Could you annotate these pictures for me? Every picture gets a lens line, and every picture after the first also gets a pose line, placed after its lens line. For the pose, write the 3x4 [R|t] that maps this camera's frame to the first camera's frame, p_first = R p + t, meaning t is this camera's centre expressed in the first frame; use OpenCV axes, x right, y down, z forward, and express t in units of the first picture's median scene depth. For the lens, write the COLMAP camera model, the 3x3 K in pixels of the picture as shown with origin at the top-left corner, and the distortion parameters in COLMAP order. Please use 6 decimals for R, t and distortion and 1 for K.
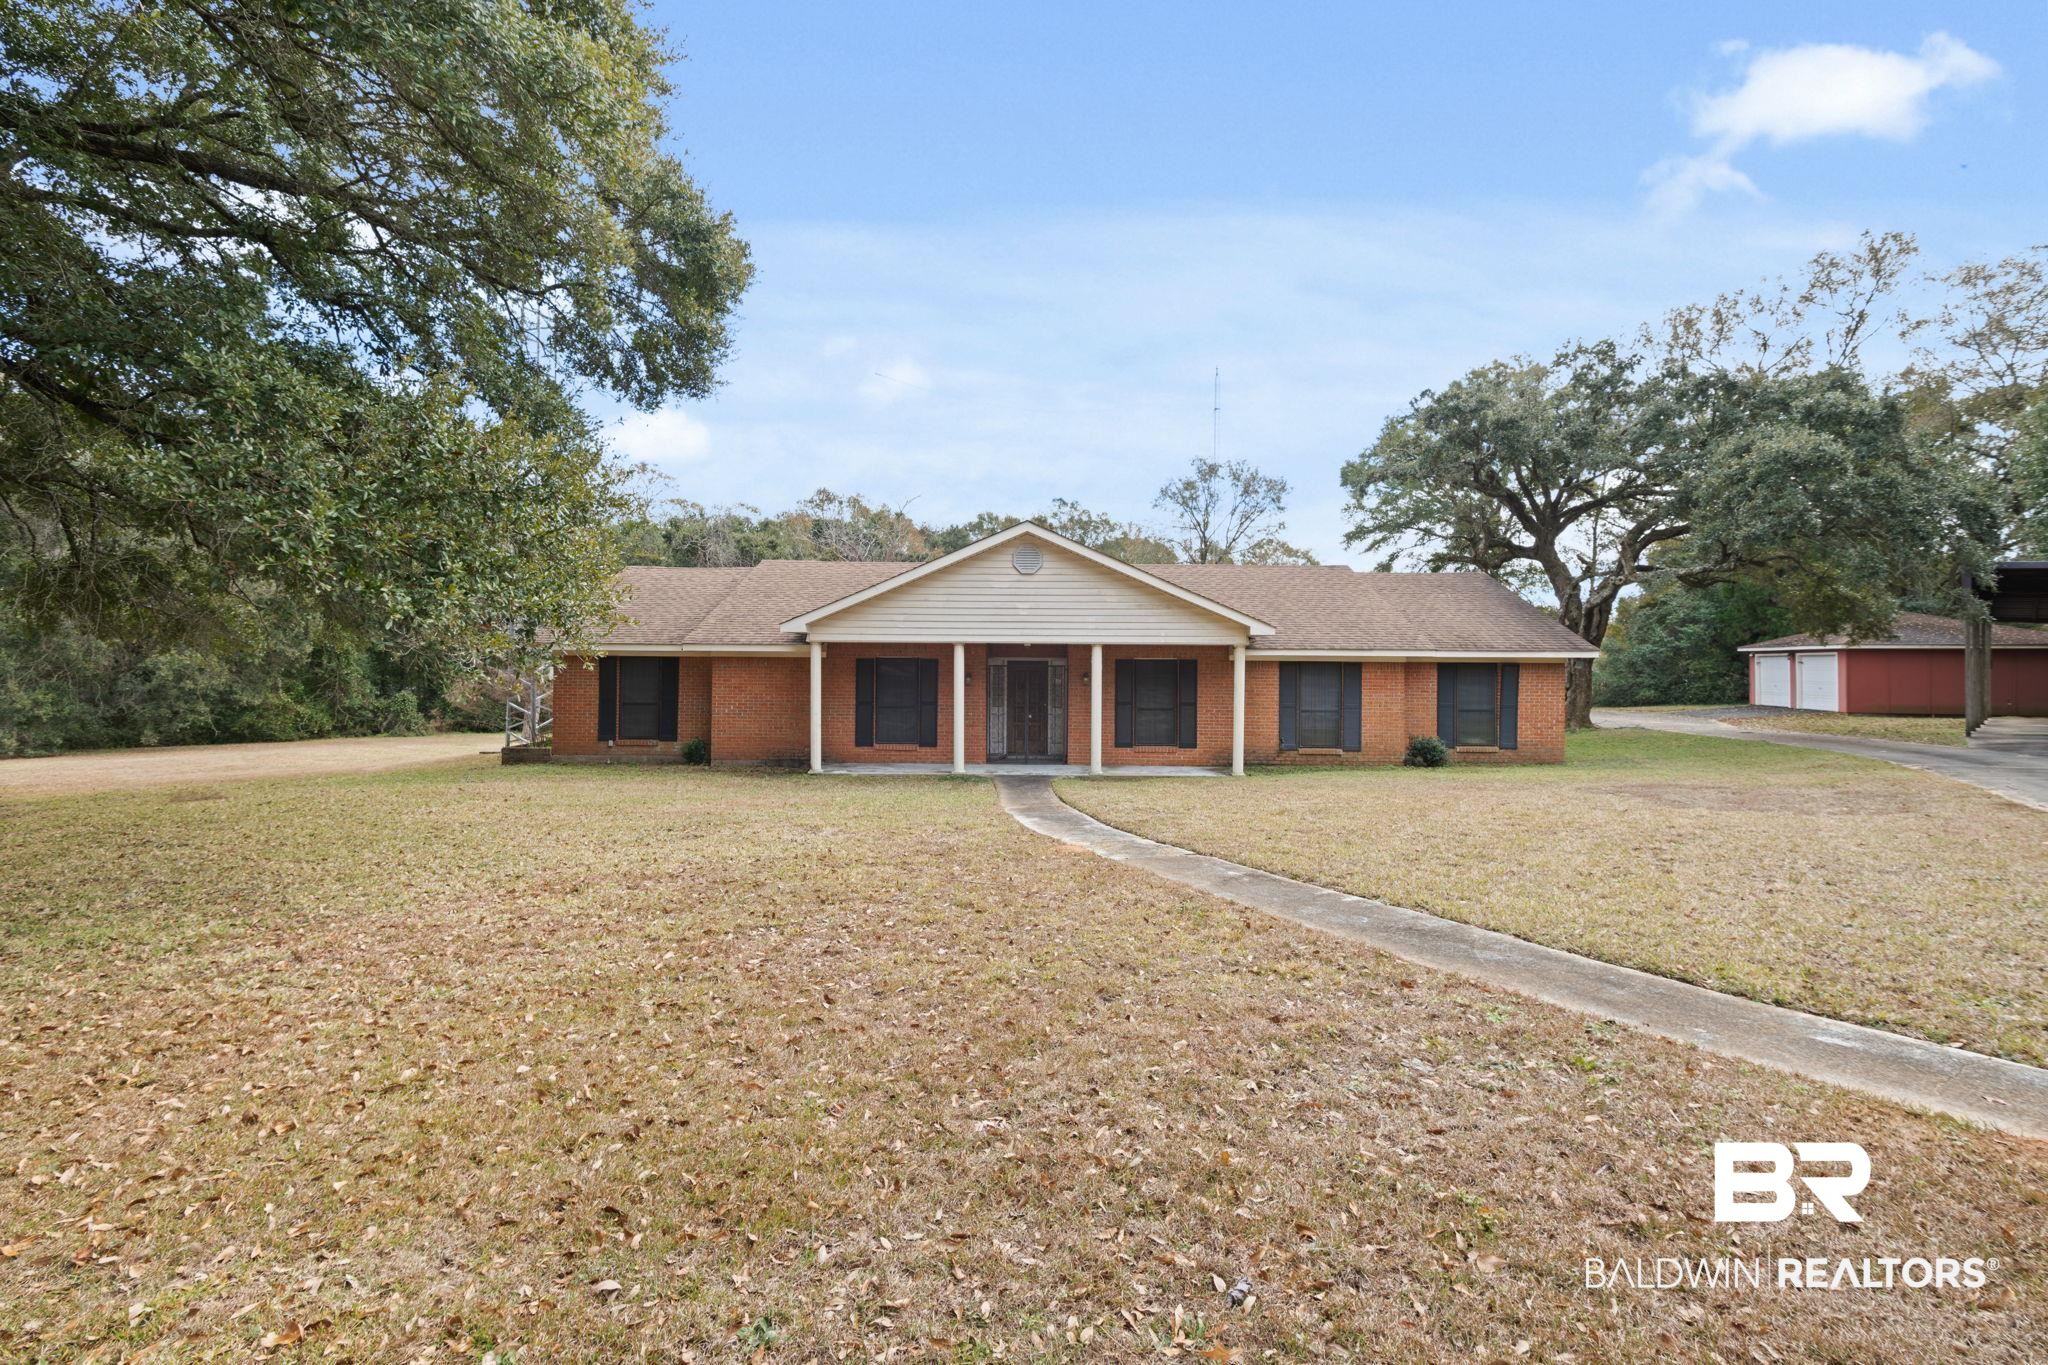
lens RADIAL K [[935.3, 0, 1022.5], [0, 935.3, 663.6], [0, 0, 1]] dist [0.001187, -0.004655]
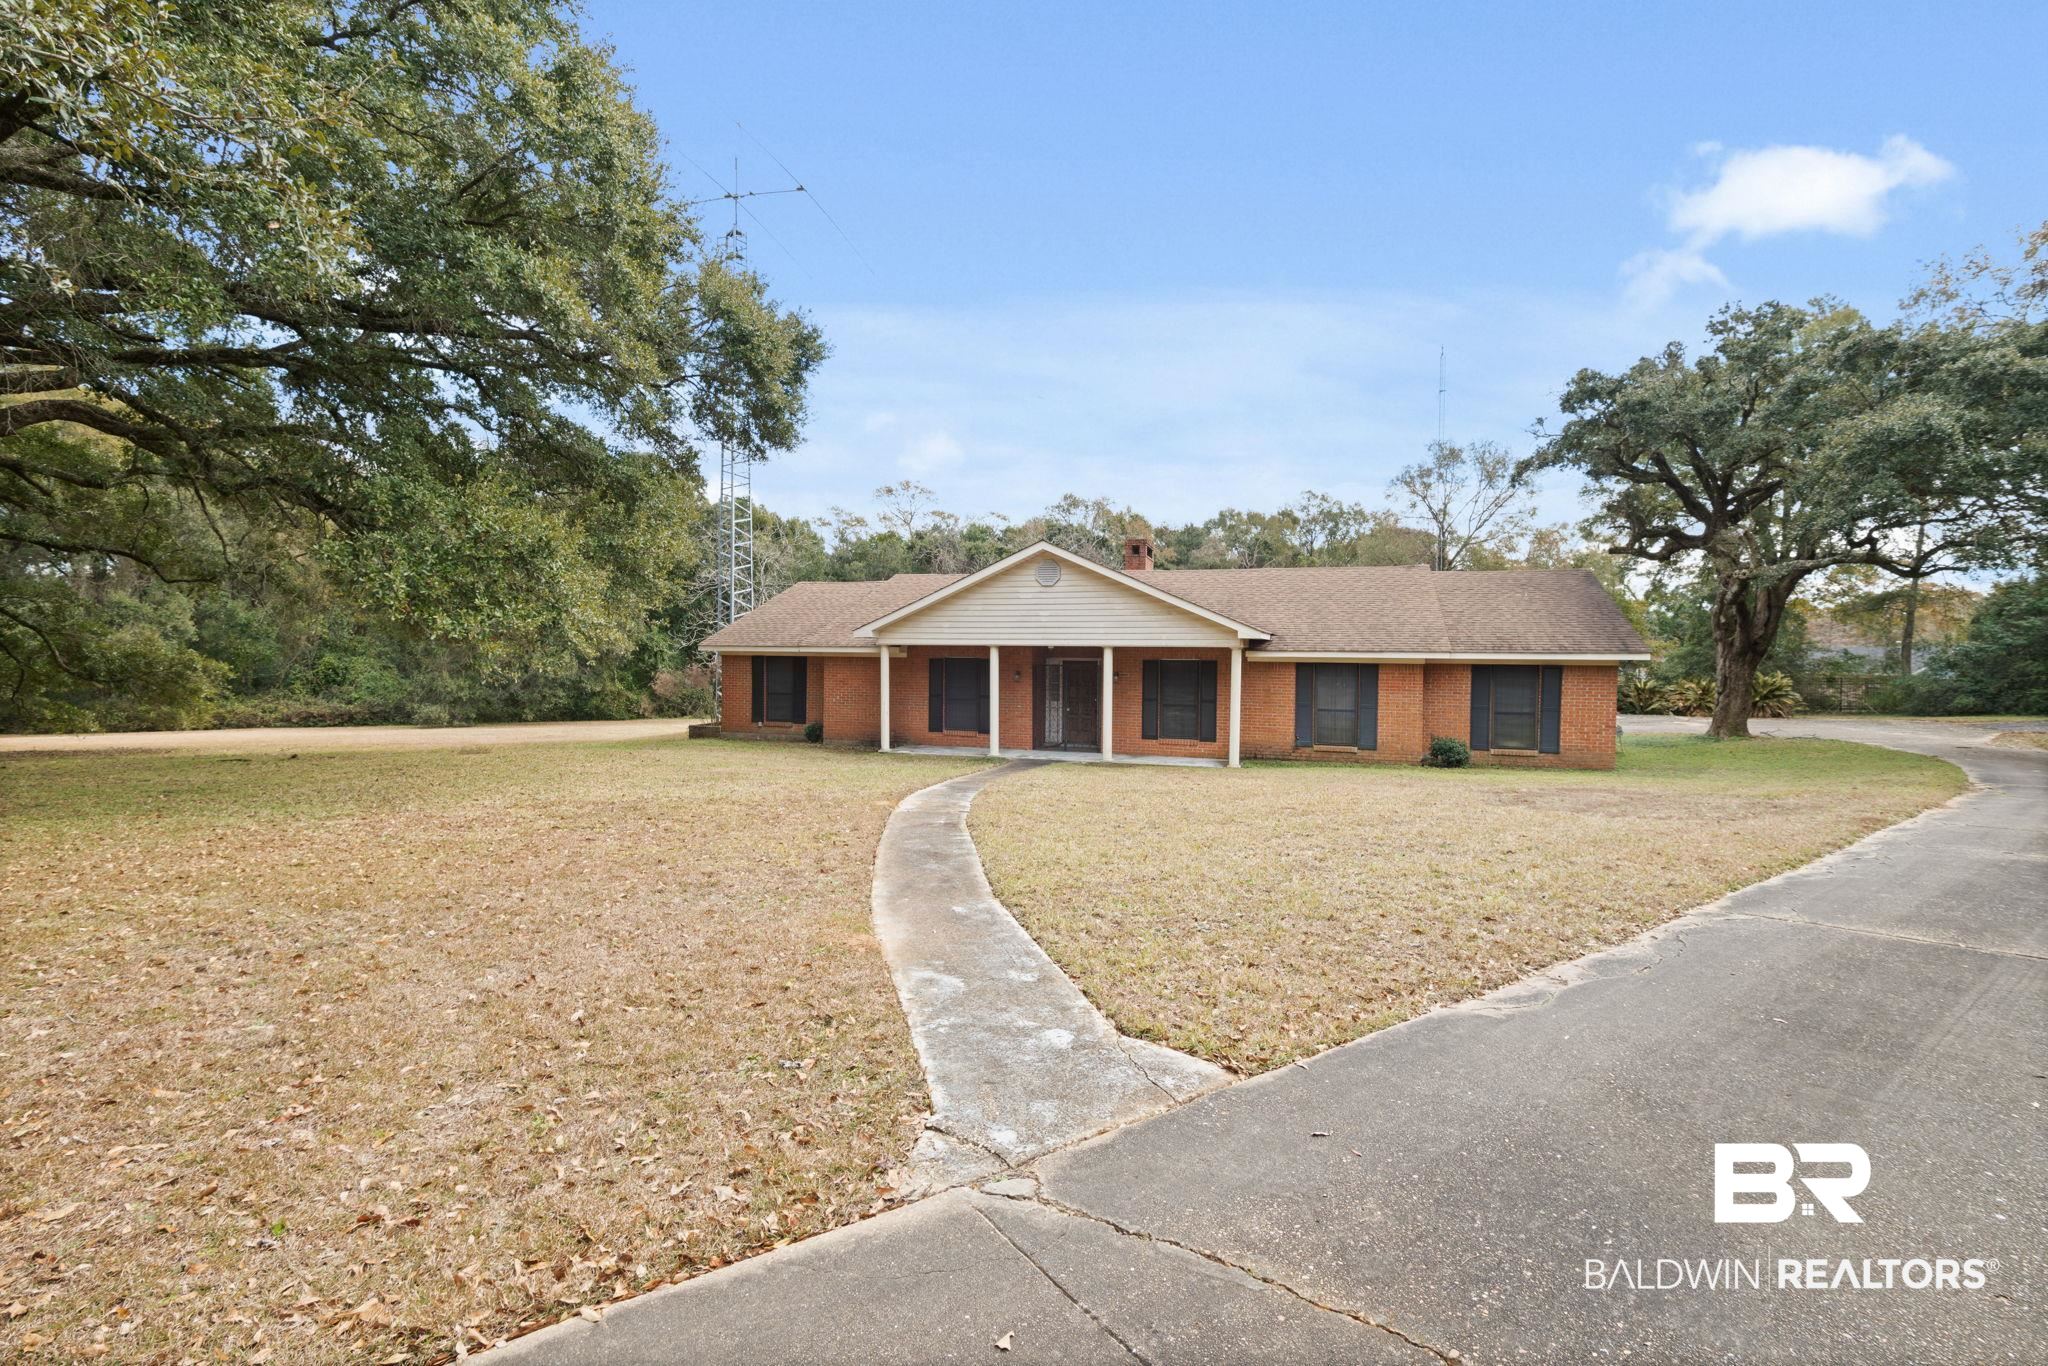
lens RADIAL K [[935.3, 0, 1027.1], [0, 935.3, 692.6], [0, 0, 1]] dist [0.001187, -0.004655]
pose [[0.950992, 0.014513, -0.308876, 0.304150], [-0.003726, 0.999363, 0.035484, -0.004265], [0.309194, -0.032594, 0.950440, -0.093556]]
